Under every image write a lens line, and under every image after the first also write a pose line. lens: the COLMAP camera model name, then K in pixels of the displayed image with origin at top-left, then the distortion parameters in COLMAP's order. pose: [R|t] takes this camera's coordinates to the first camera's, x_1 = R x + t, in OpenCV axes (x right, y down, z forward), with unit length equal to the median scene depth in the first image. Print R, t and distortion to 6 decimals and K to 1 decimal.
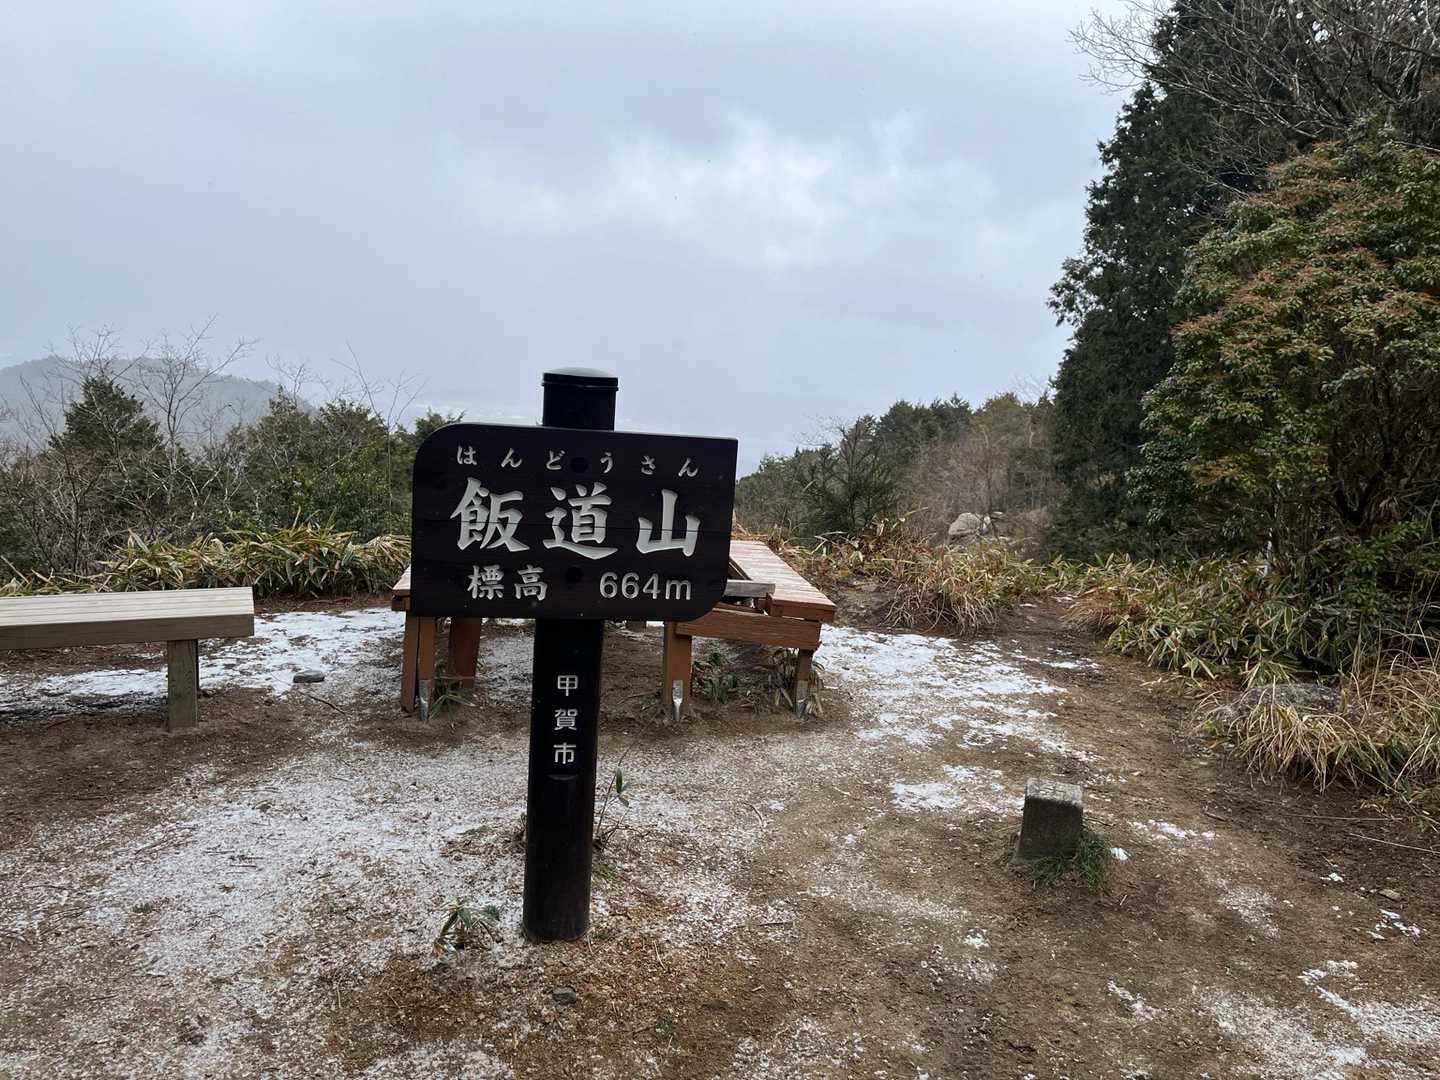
lens RADIAL K [[1068.1, 0, 716.2], [0, 1068.1, 545.6], [0, 0, 1]] dist [0.014997, 0.009727]
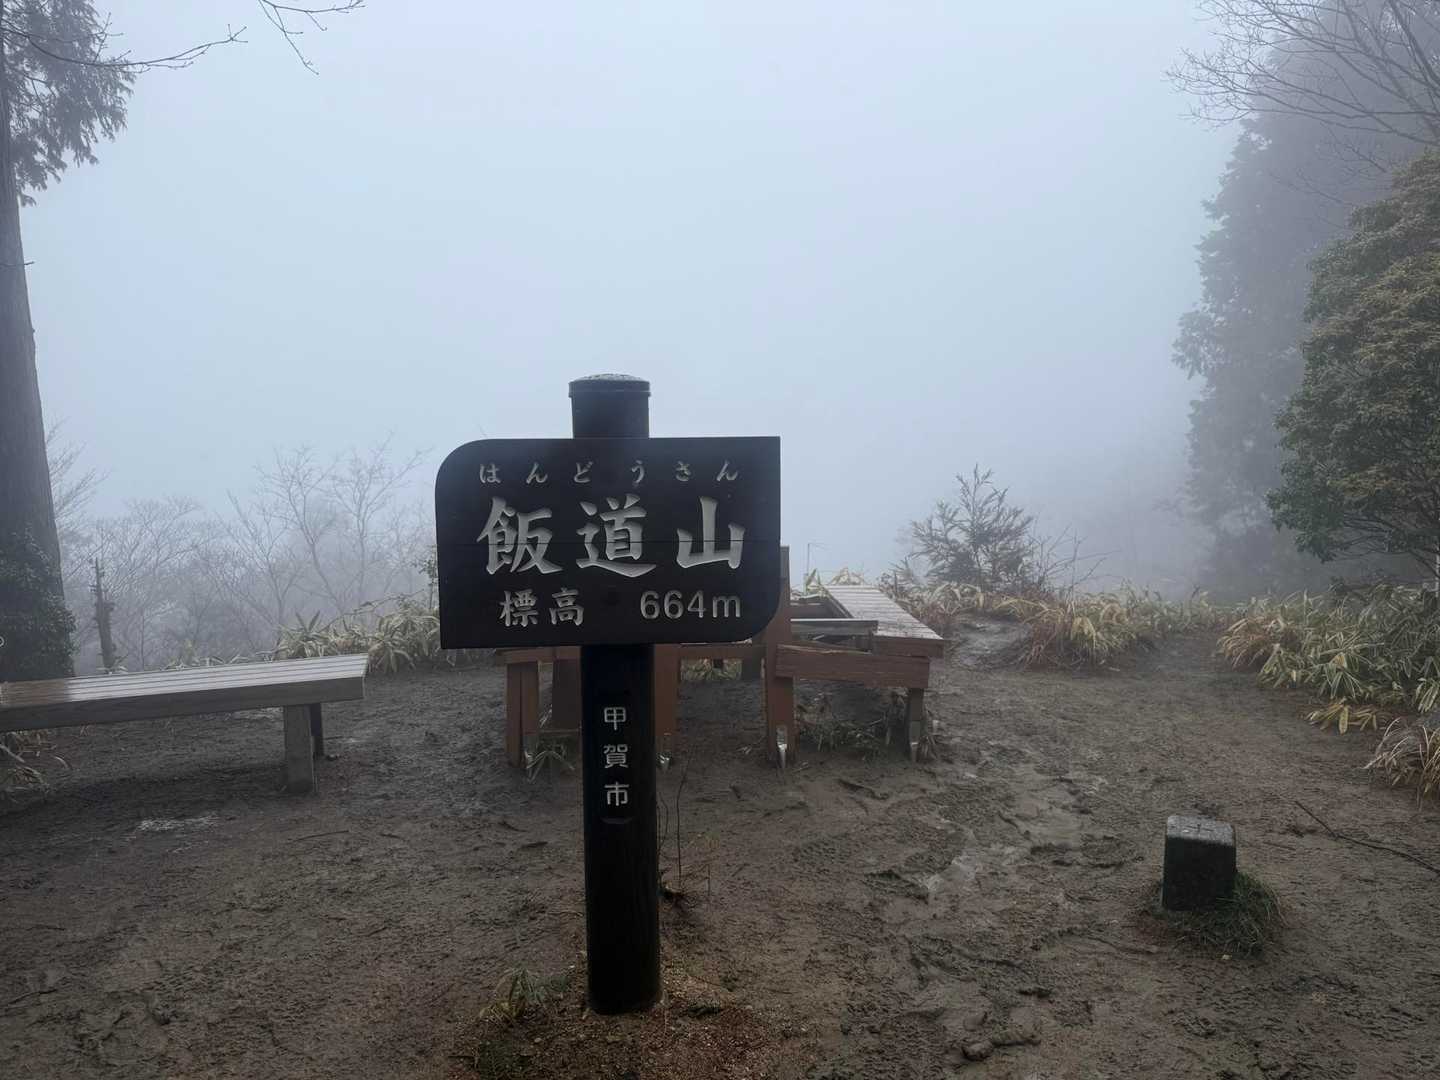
lens RADIAL K [[997.7, 0, 719.3], [0, 997.7, 538.5], [0, 0, 1]] dist [0.043068, -0.039721]
pose [[0.988091, -0.065977, -0.139010, 0.082805], [0.054778, 0.995050, -0.082910, 0.054981], [0.143792, 0.074308, 0.986814, 0.156849]]
